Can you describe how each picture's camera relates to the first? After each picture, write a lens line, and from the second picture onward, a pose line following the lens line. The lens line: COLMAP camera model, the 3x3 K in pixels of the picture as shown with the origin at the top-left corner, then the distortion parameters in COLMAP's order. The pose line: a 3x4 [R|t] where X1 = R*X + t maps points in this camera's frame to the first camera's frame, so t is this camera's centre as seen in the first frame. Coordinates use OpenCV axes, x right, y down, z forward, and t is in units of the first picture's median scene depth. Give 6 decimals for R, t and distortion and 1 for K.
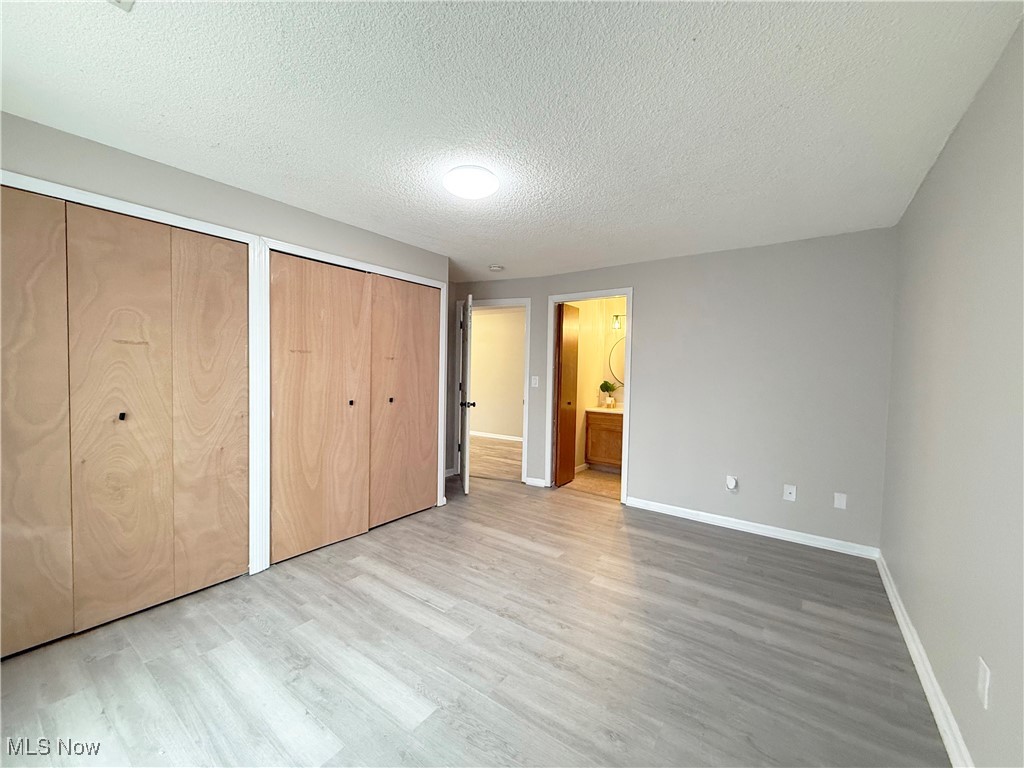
lens RADIAL K [[407.4, 0, 509.2], [0, 407.4, 385.0], [0, 0, 1]] dist [-0.000037, -0.000328]
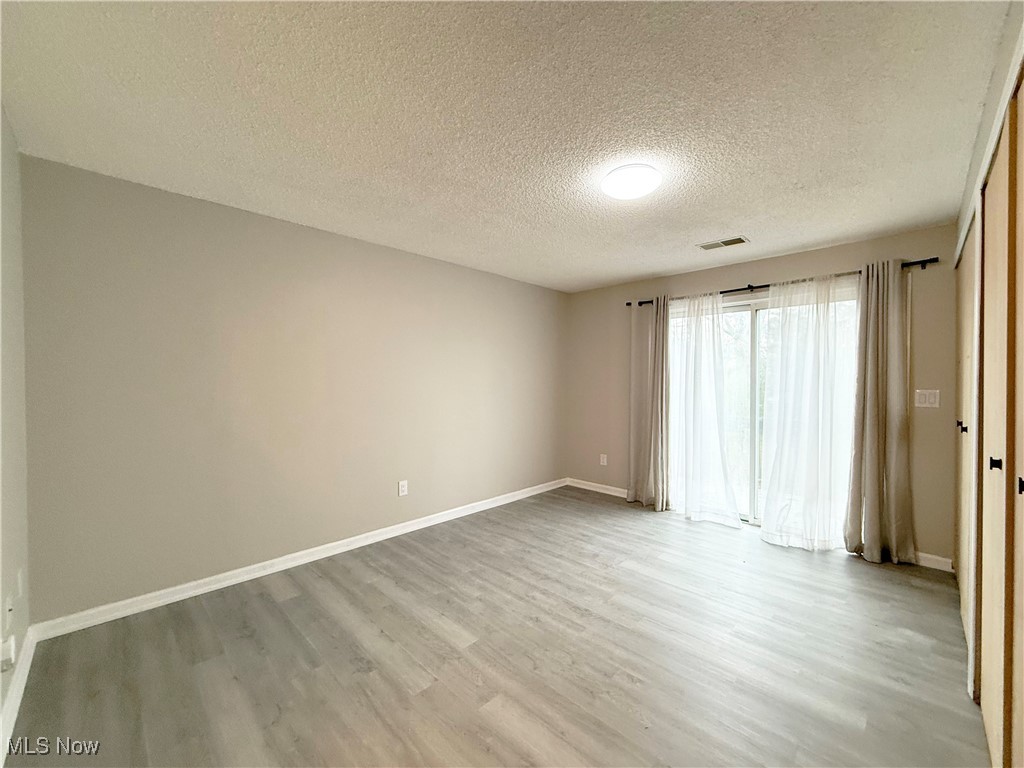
lens RADIAL K [[407.4, 0, 509.2], [0, 407.4, 385.0], [0, 0, 1]] dist [-0.000037, -0.000328]
pose [[-0.987674, -0.022503, 0.154899, 0.029269], [-0.014948, 0.998649, 0.049767, -0.063258], [-0.155809, 0.046838, -0.986676, 2.060810]]
